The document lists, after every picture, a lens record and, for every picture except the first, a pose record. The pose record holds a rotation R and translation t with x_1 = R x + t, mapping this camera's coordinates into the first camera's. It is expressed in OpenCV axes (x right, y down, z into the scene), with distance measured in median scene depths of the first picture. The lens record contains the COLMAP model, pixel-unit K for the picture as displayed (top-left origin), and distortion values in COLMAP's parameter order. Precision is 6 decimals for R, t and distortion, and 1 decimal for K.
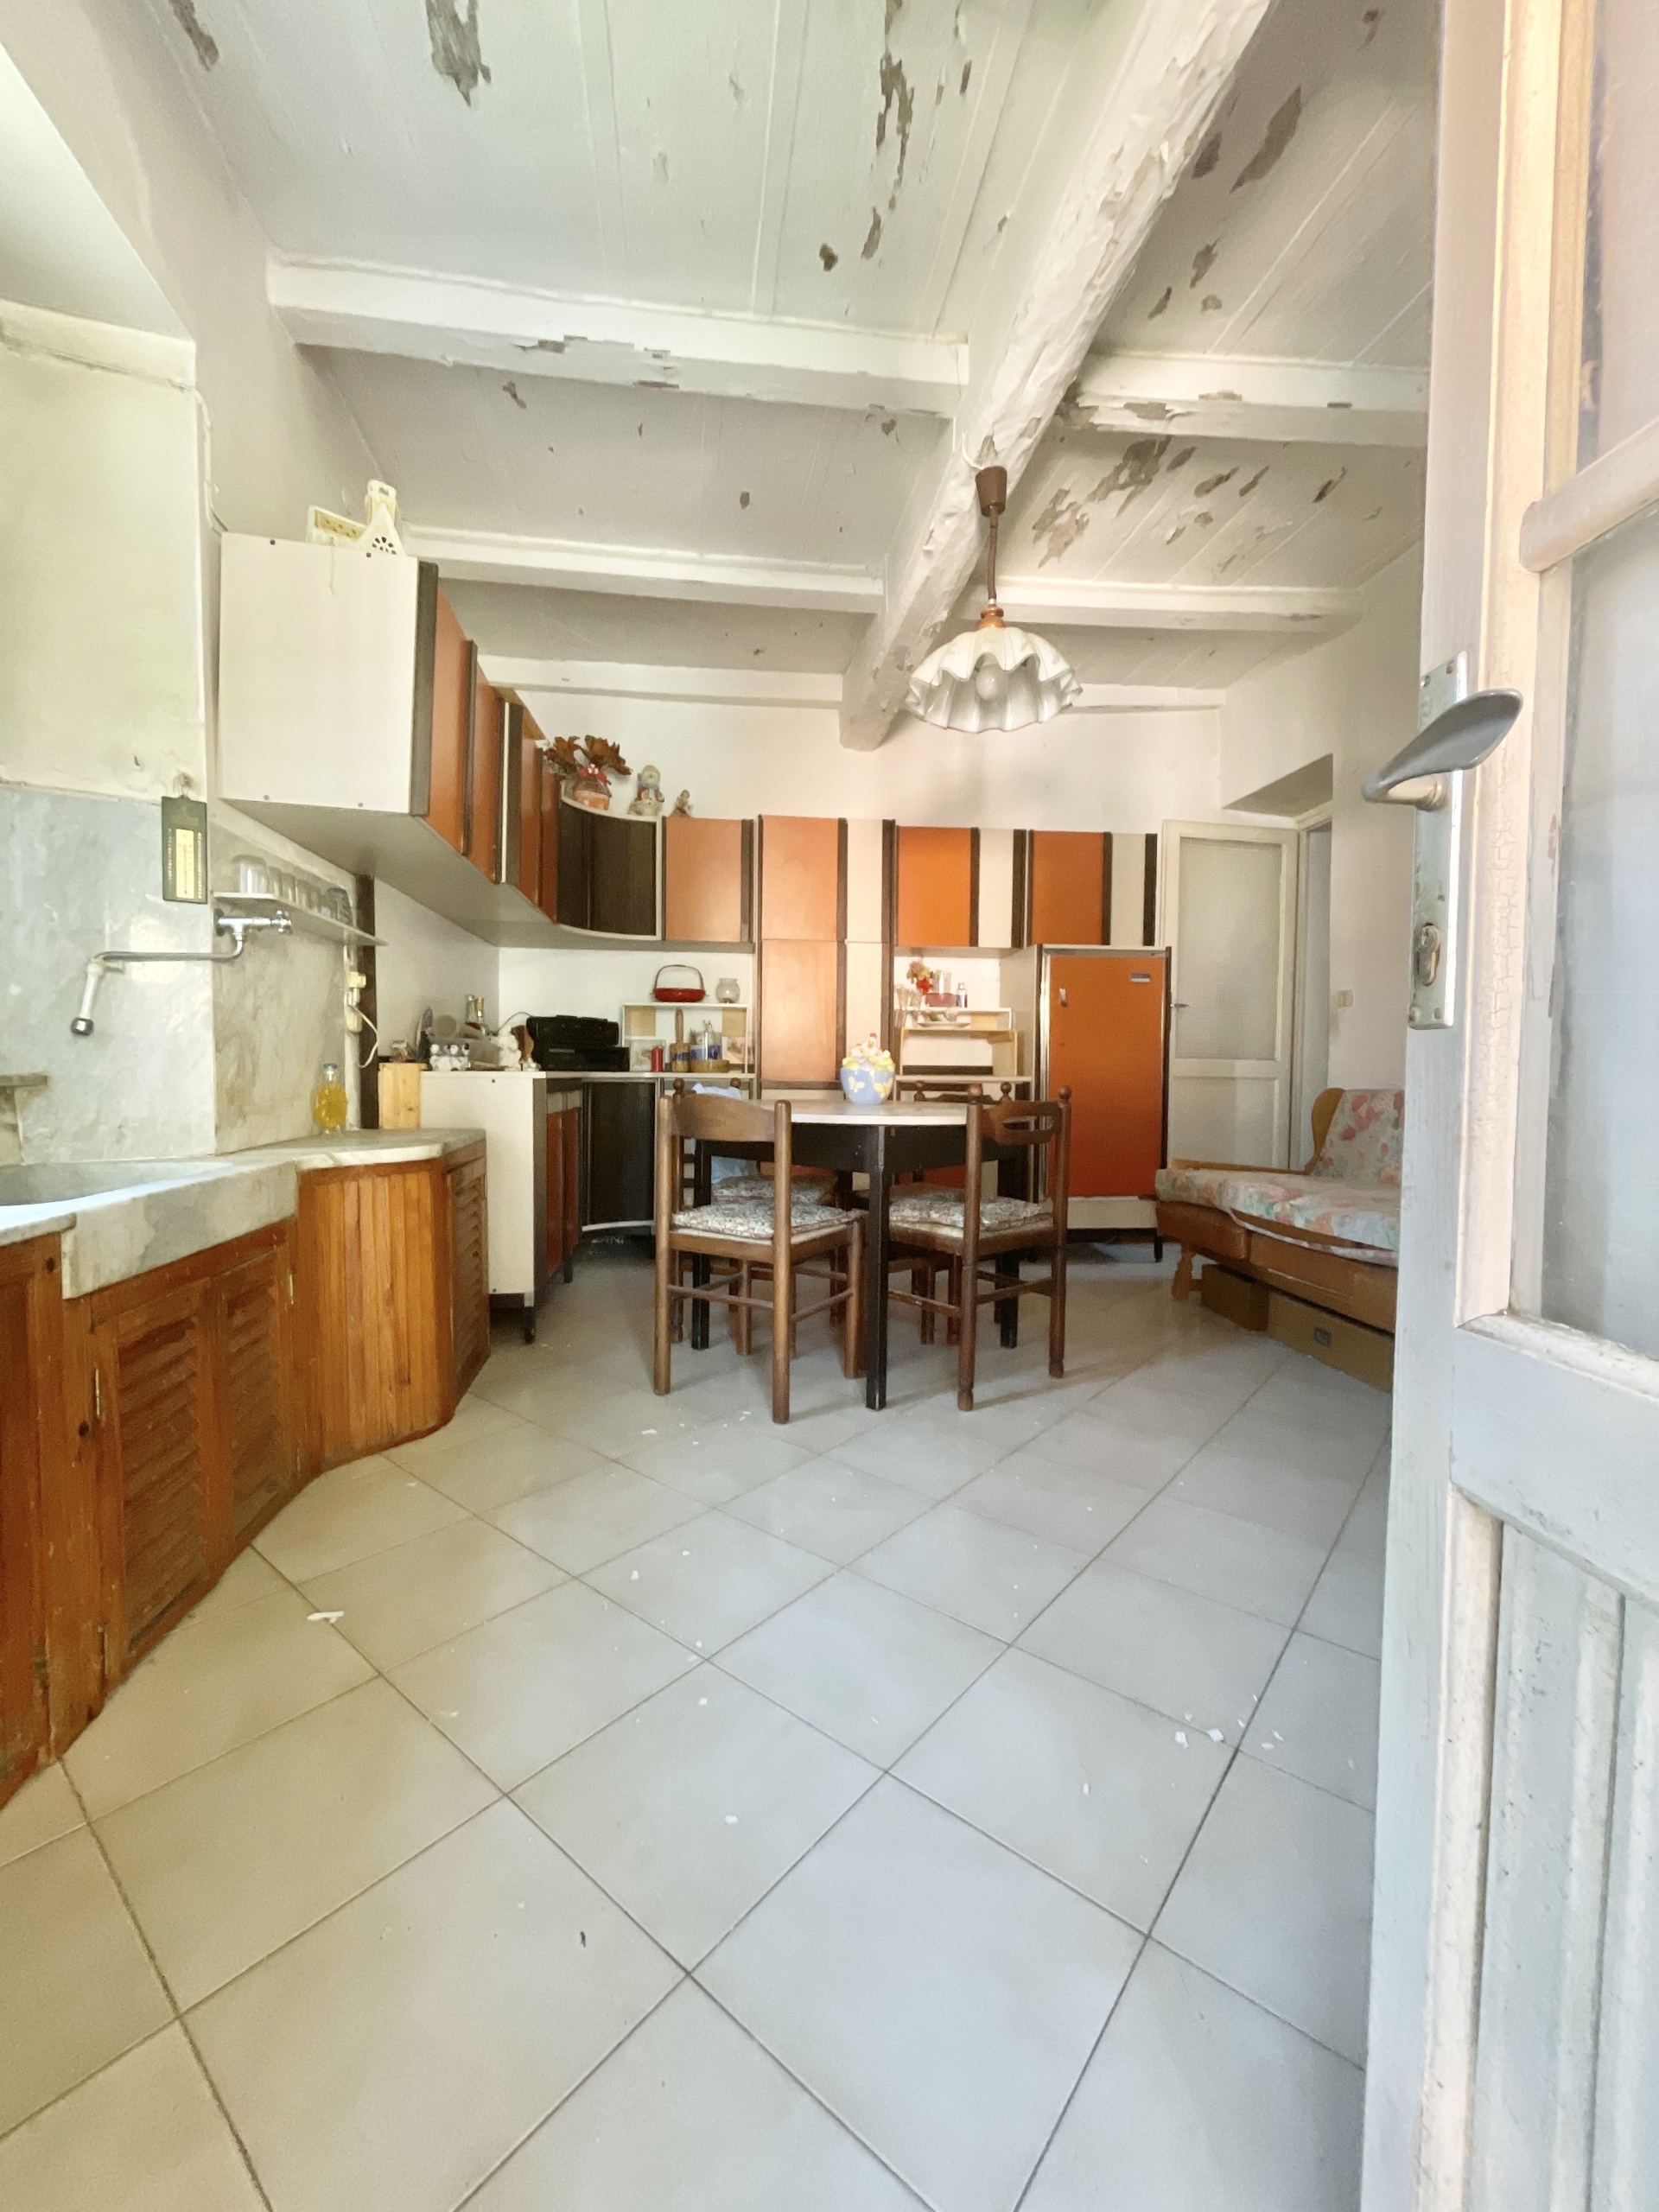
lens RADIAL K [[897.1, 0, 827.0], [0, 897.1, 1100.9], [0, 0, 1]] dist [-0.006199, 0.000371]
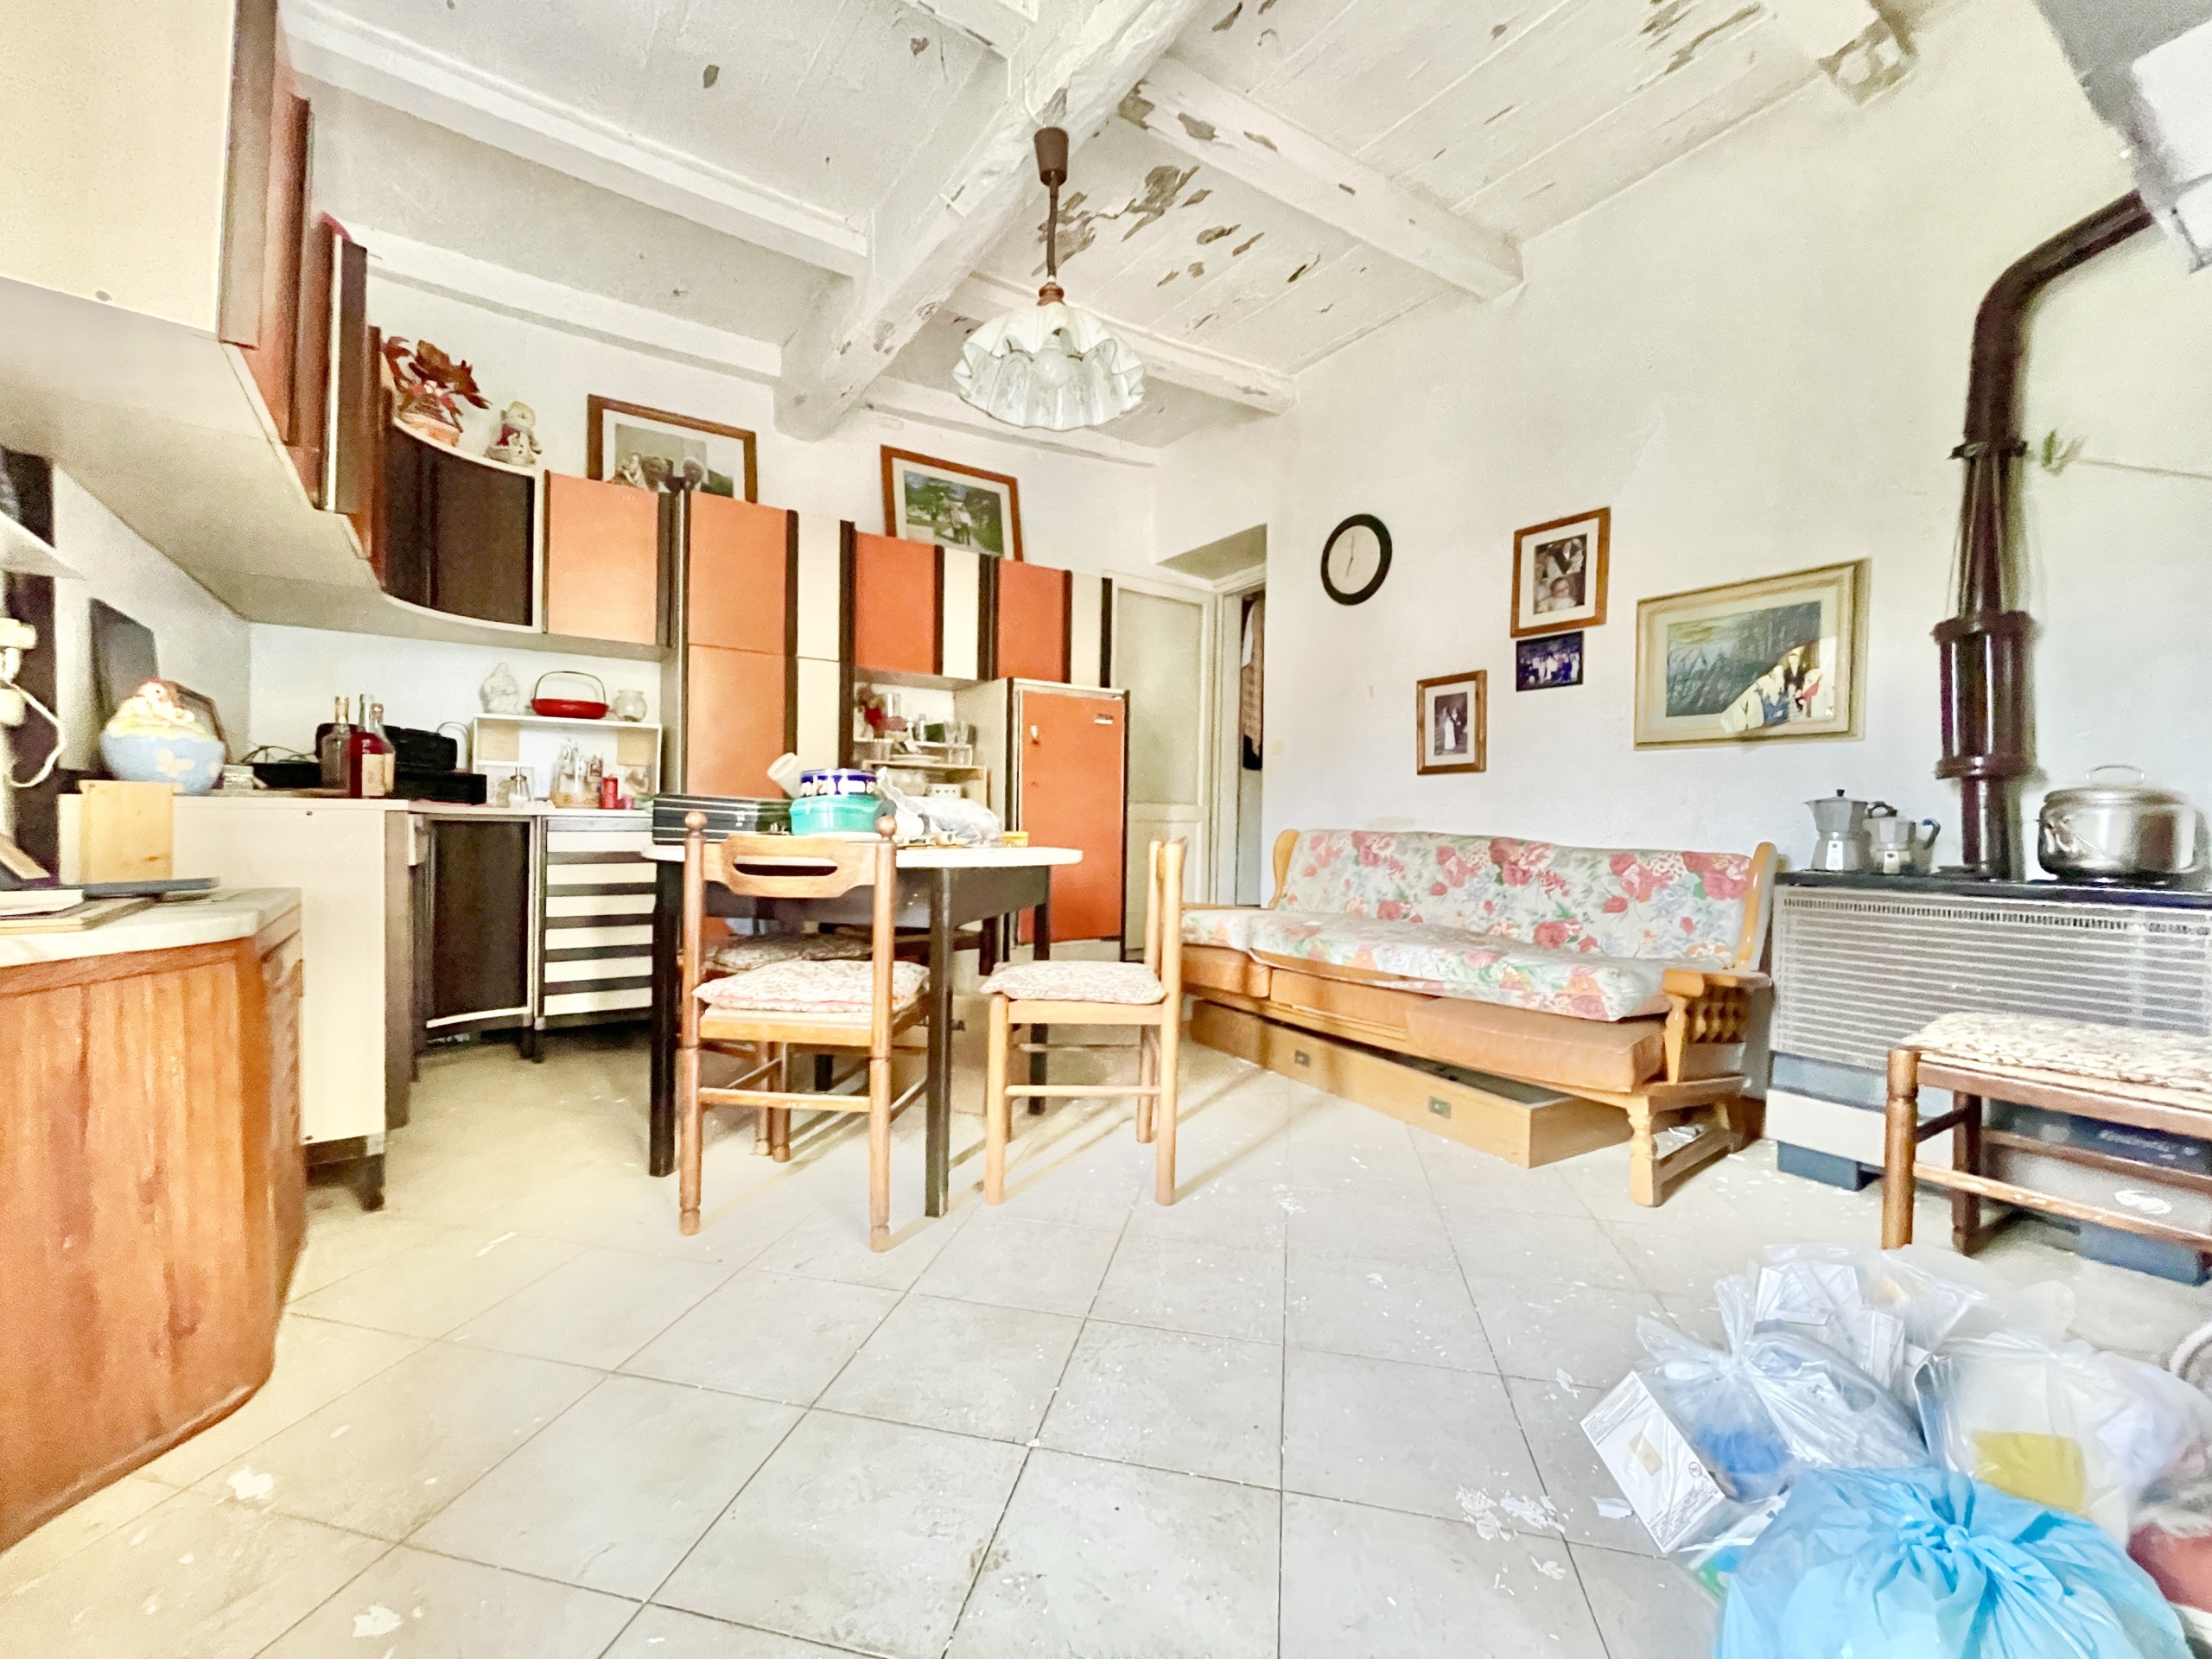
lens RADIAL K [[897.1, 0, 1098.7], [0, 897.1, 838.0], [0, 0, 1]] dist [-0.006199, 0.000371]
pose [[0.890737, -0.001689, 0.454515, -0.139483], [0.007072, 0.999924, -0.010144, 0.005886], [-0.454463, 0.012250, 0.890681, 0.148995]]
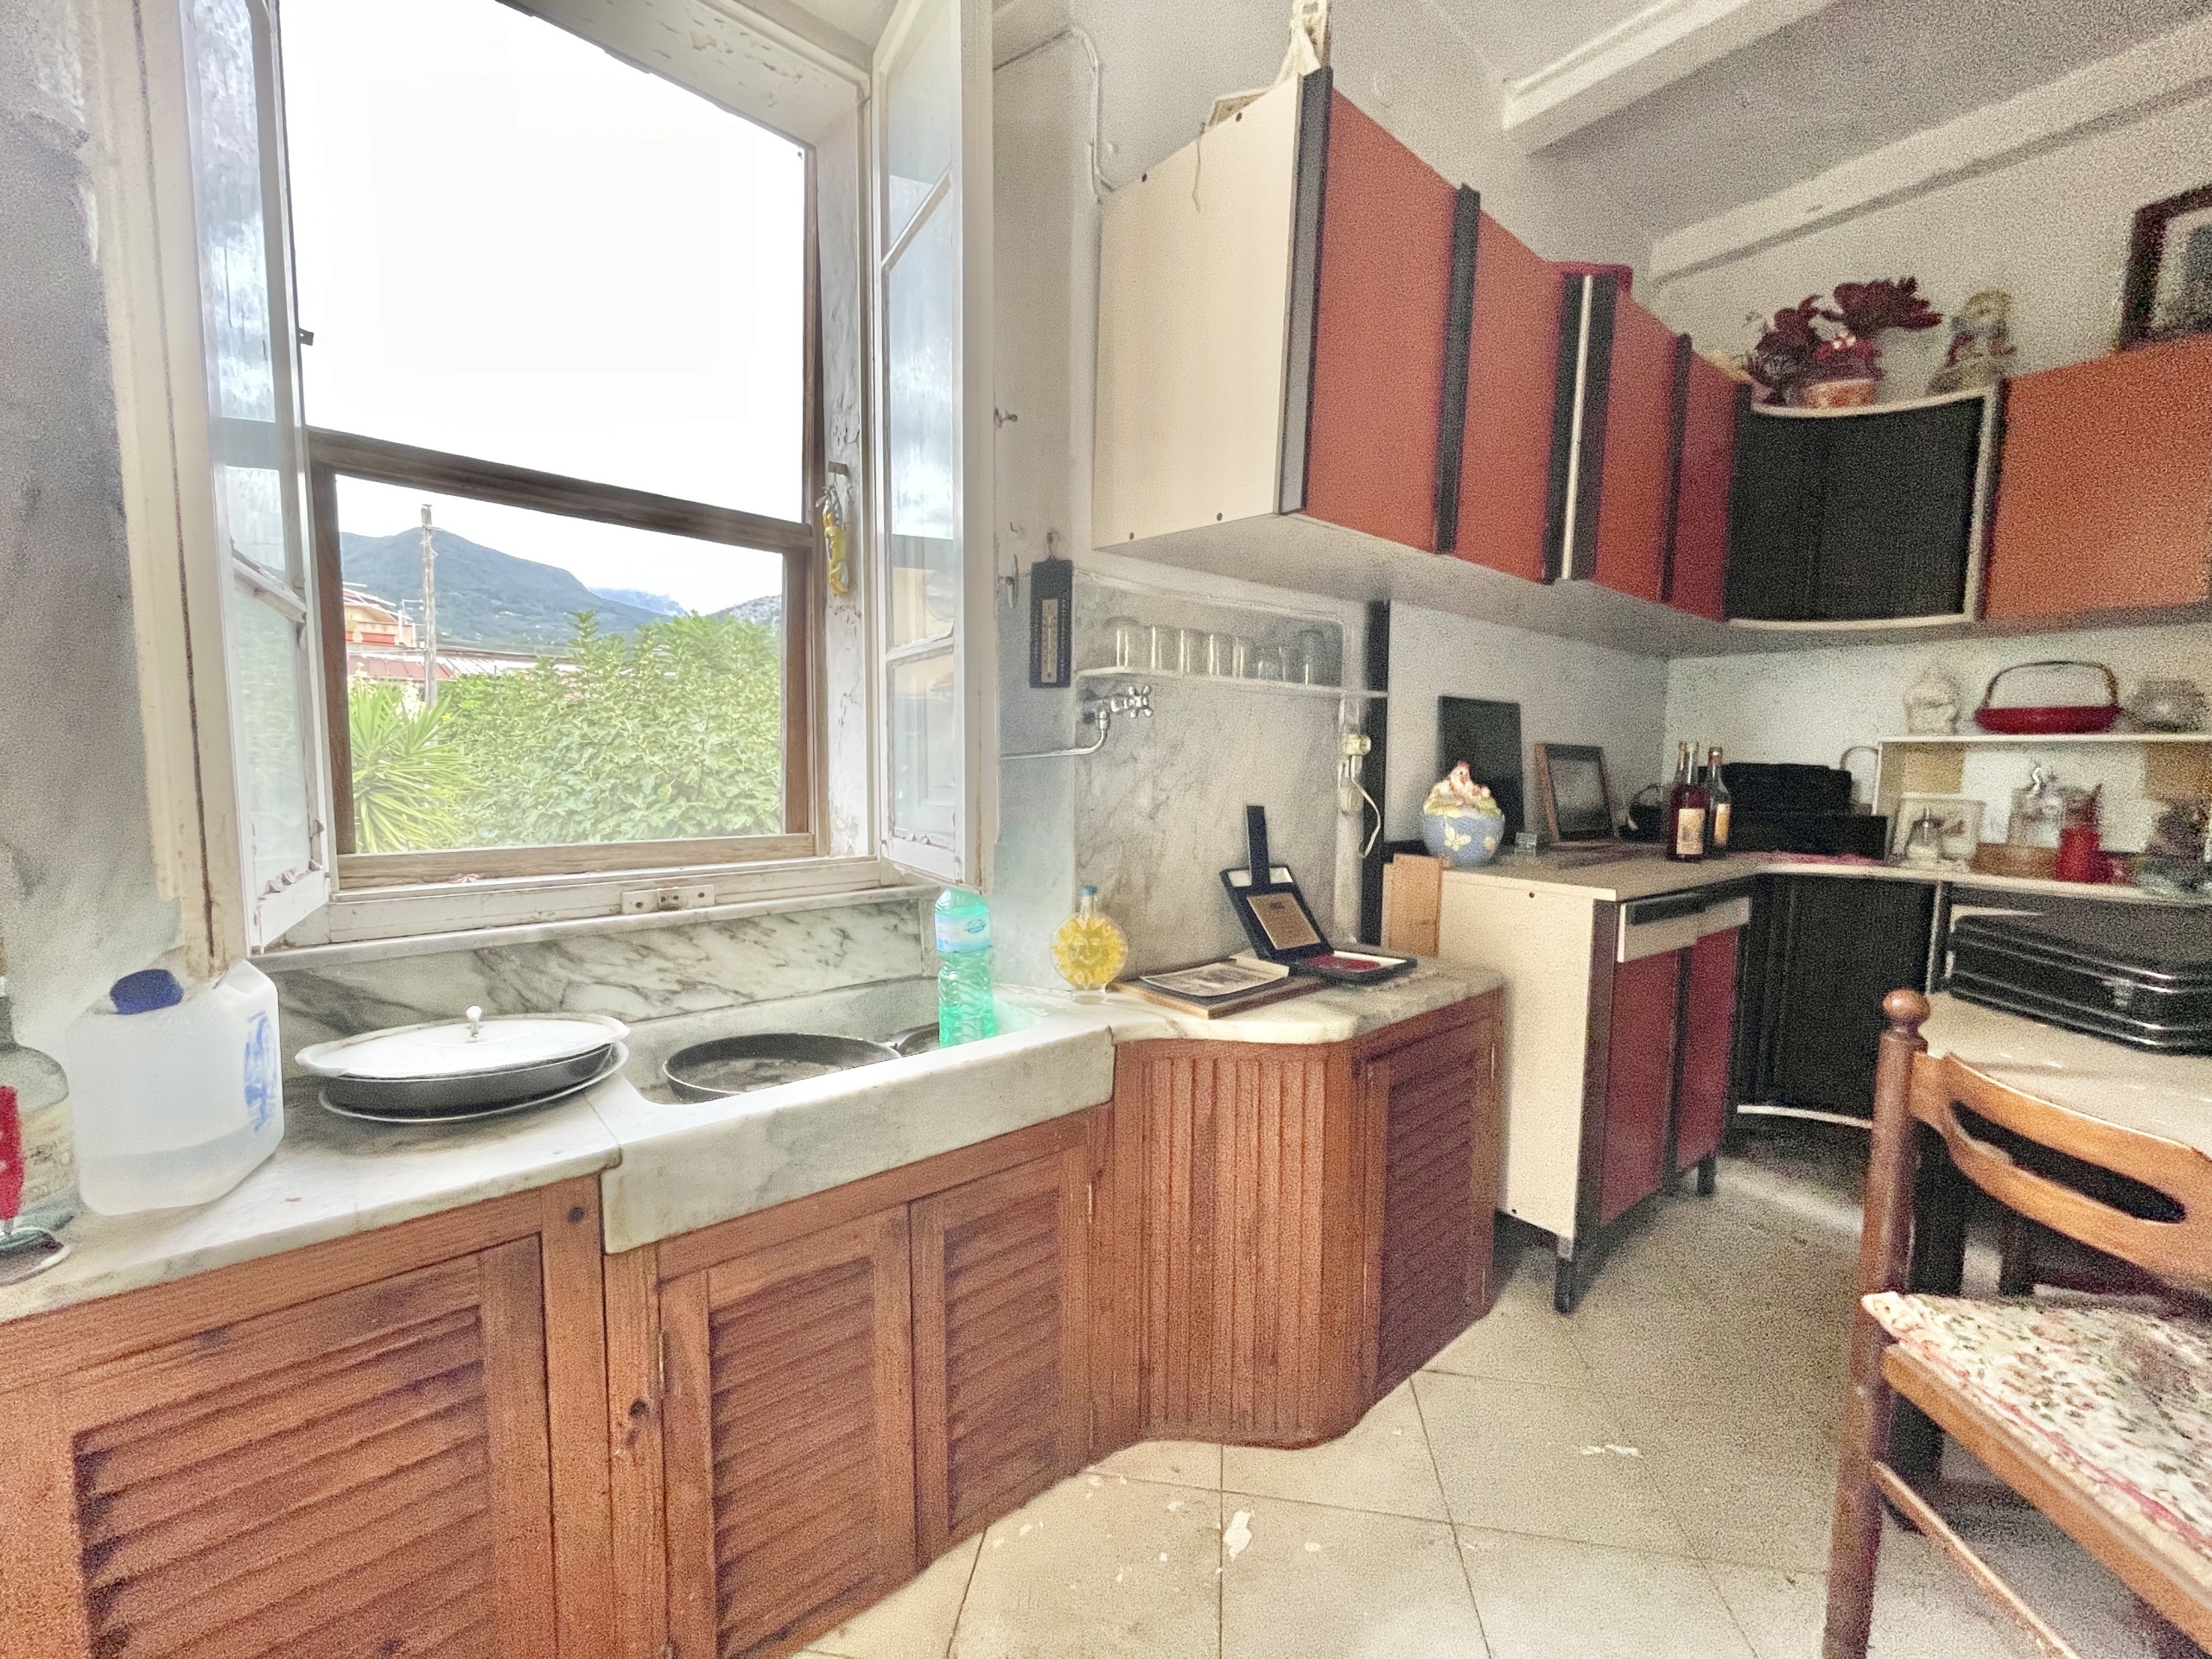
lens RADIAL K [[897.1, 0, 1086.4], [0, 897.1, 834.0], [0, 0, 1]] dist [-0.006199, 0.000371]
pose [[0.509293, 0.071013, -0.857659, 0.010374], [-0.039849, 0.997467, 0.058926, -0.079988], [0.859670, 0.004166, 0.510832, 0.353431]]
